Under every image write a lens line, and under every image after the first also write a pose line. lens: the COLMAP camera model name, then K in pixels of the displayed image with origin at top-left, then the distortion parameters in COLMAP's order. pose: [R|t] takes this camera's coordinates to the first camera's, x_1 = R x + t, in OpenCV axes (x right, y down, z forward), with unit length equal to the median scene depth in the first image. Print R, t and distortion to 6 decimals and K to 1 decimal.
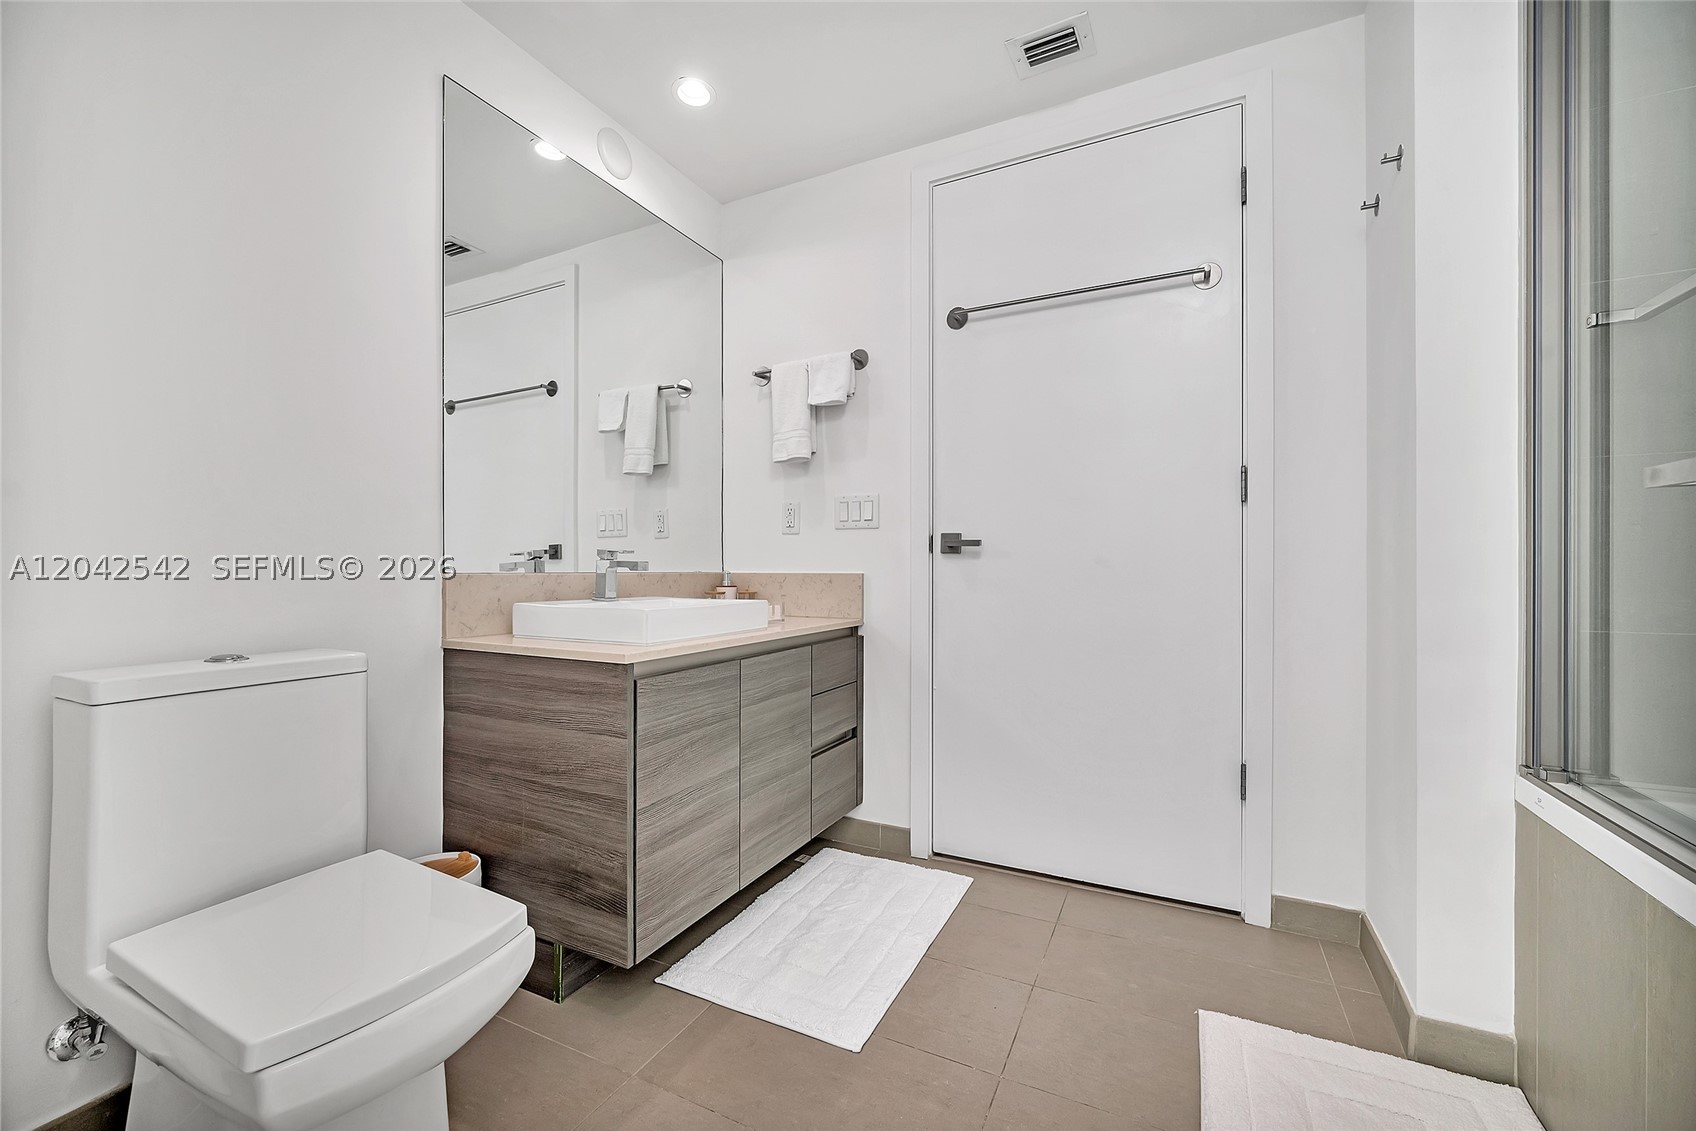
lens RADIAL K [[672.4, 0, 850.0], [0, 672.4, 565.7], [0, 0, 1]] dist [-0.008354, 0.001520]
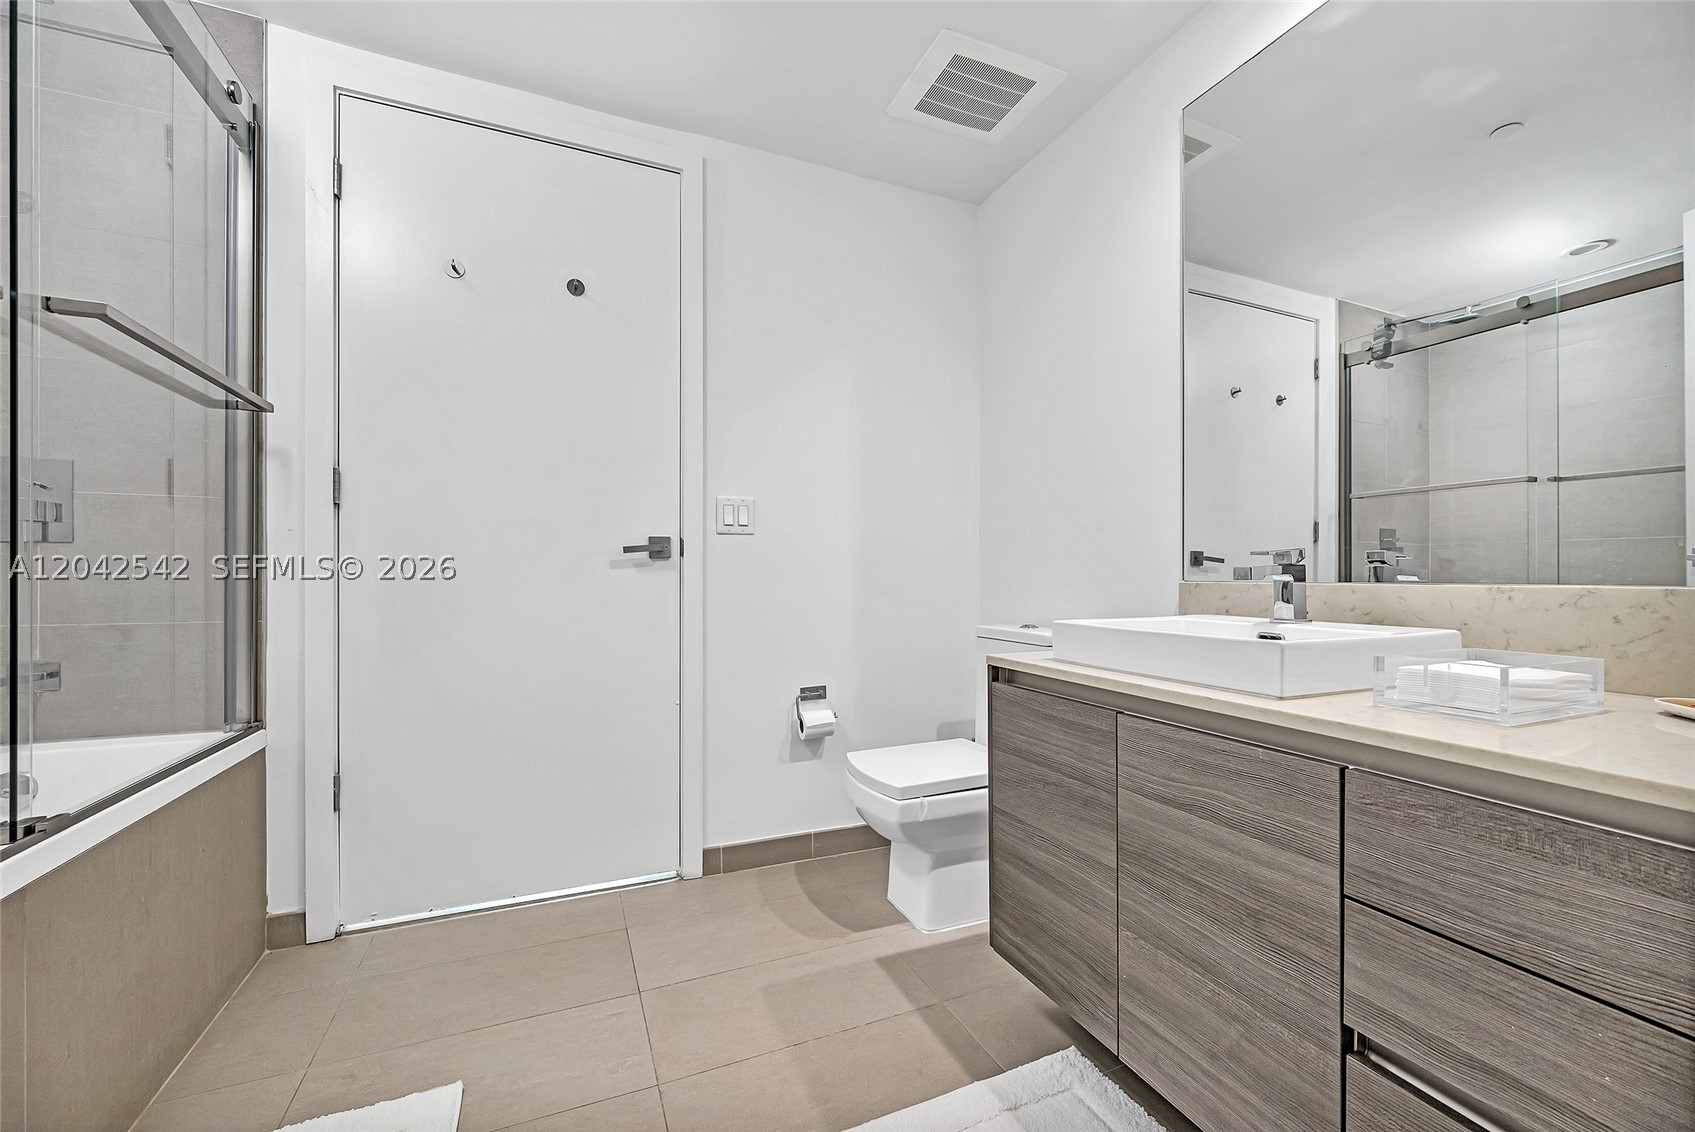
lens RADIAL K [[672.0, 0, 847.5], [0, 672.0, 571.3], [0, 0, 1]] dist [-0.008354, 0.001520]
pose [[-0.640535, -0.003611, -0.767921, 0.538668], [0.002210, 0.999976, -0.006546, 0.002119], [0.767926, -0.005890, -0.640512, 1.258471]]
